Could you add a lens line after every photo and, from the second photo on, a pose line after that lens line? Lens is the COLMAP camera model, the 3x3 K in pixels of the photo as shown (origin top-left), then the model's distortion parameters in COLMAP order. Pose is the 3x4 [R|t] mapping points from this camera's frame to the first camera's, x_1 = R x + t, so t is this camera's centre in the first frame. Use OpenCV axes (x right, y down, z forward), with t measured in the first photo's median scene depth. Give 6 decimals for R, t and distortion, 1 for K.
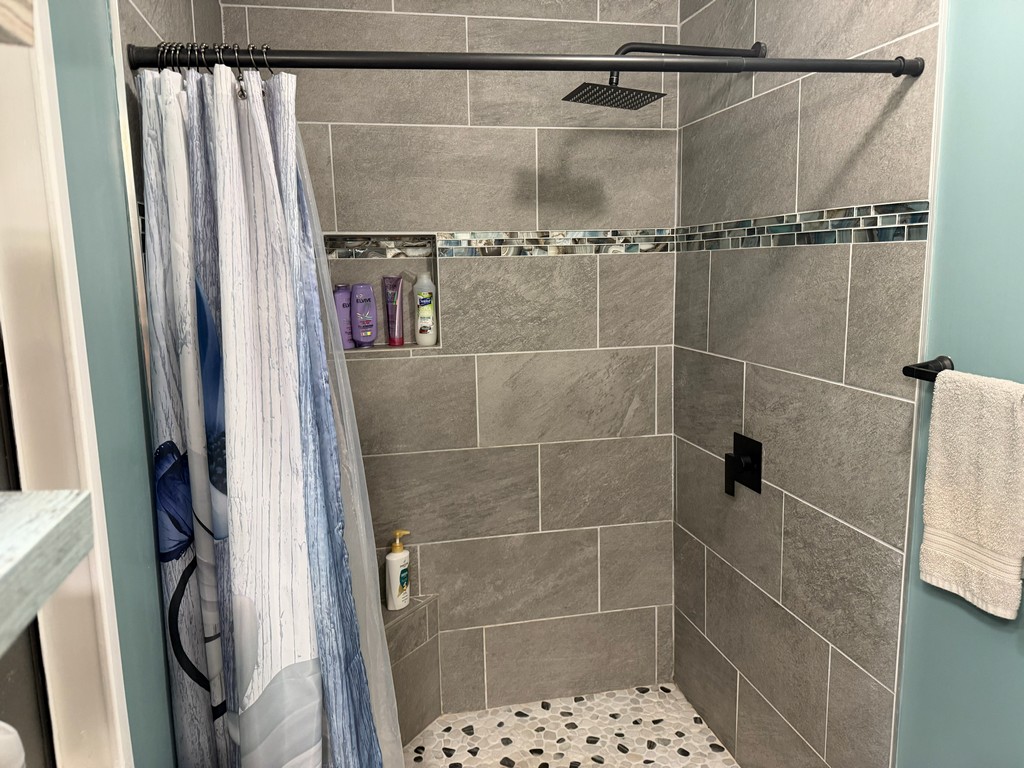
lens RADIAL K [[719.2, 0, 518.8], [0, 719.2, 378.7], [0, 0, 1]] dist [0.134196, -0.222065]
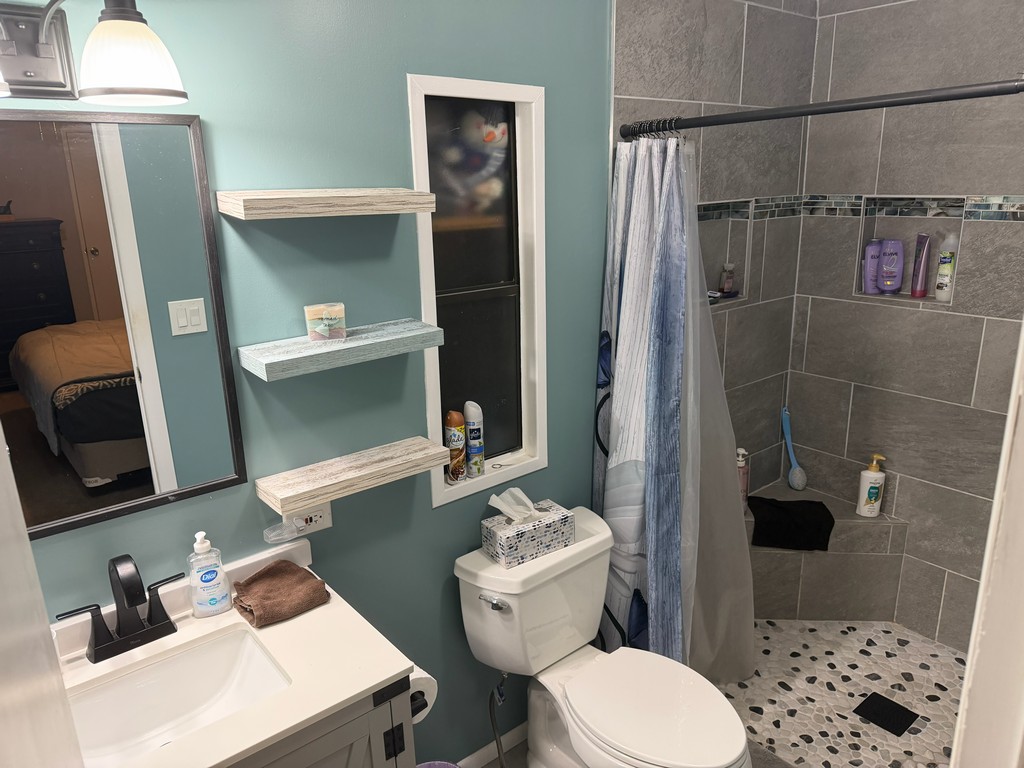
lens RADIAL K [[711.0, 0, 512.0], [0, 711.0, 384.0], [0, 0, 1]] dist [0.064419, -0.086933]
pose [[0.450169, 0.252612, -0.856467, 0.538322], [-0.126970, 0.967513, 0.218627, -0.080192], [0.883870, 0.010327, 0.467619, -0.067554]]
